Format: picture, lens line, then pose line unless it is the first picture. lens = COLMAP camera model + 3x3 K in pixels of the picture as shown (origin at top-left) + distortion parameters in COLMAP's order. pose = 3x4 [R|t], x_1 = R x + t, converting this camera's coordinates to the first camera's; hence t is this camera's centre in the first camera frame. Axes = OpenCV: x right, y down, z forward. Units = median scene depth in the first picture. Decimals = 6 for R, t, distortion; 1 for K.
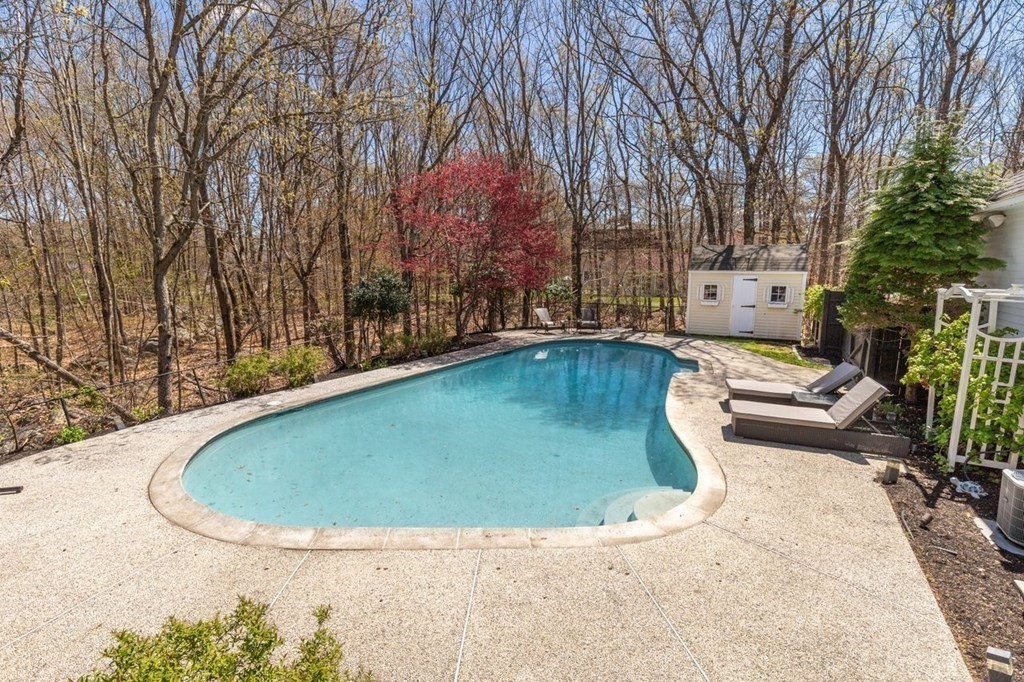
lens RADIAL K [[462.5, 0, 505.7], [0, 462.5, 344.8], [0, 0, 1]] dist [0.001198, 0.000024]
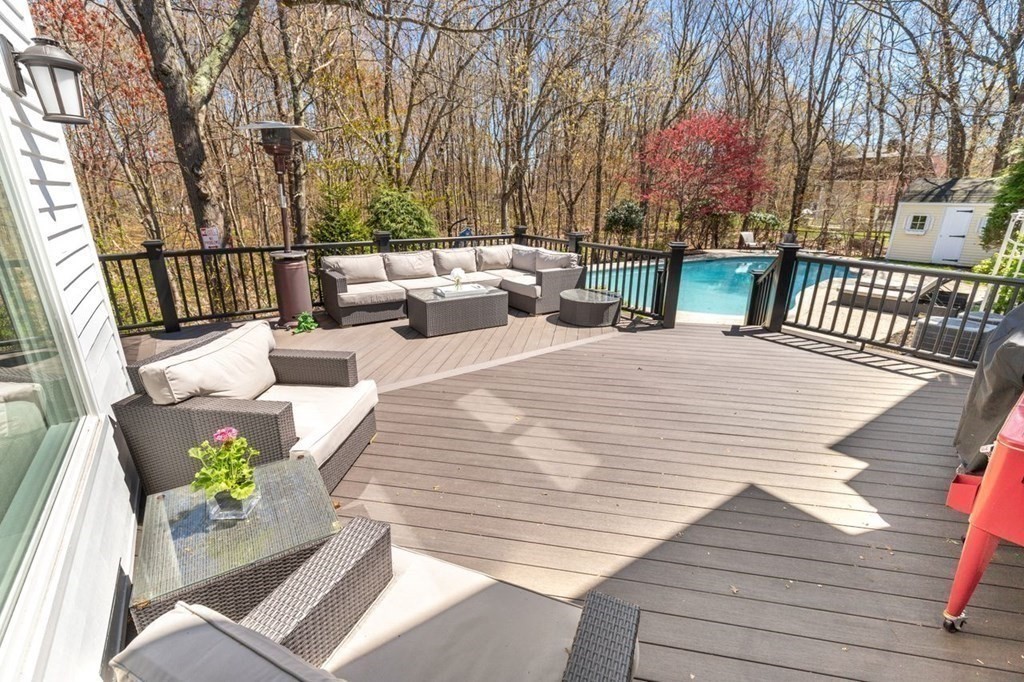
lens RADIAL K [[462.5, 0, 505.7], [0, 462.5, 344.8], [0, 0, 1]] dist [0.001198, 0.000024]
pose [[0.888536, 0.141990, -0.436284, 0.089024], [-0.081820, 0.984702, 0.153840, 0.087811], [0.451453, -0.100995, 0.886561, -0.476943]]
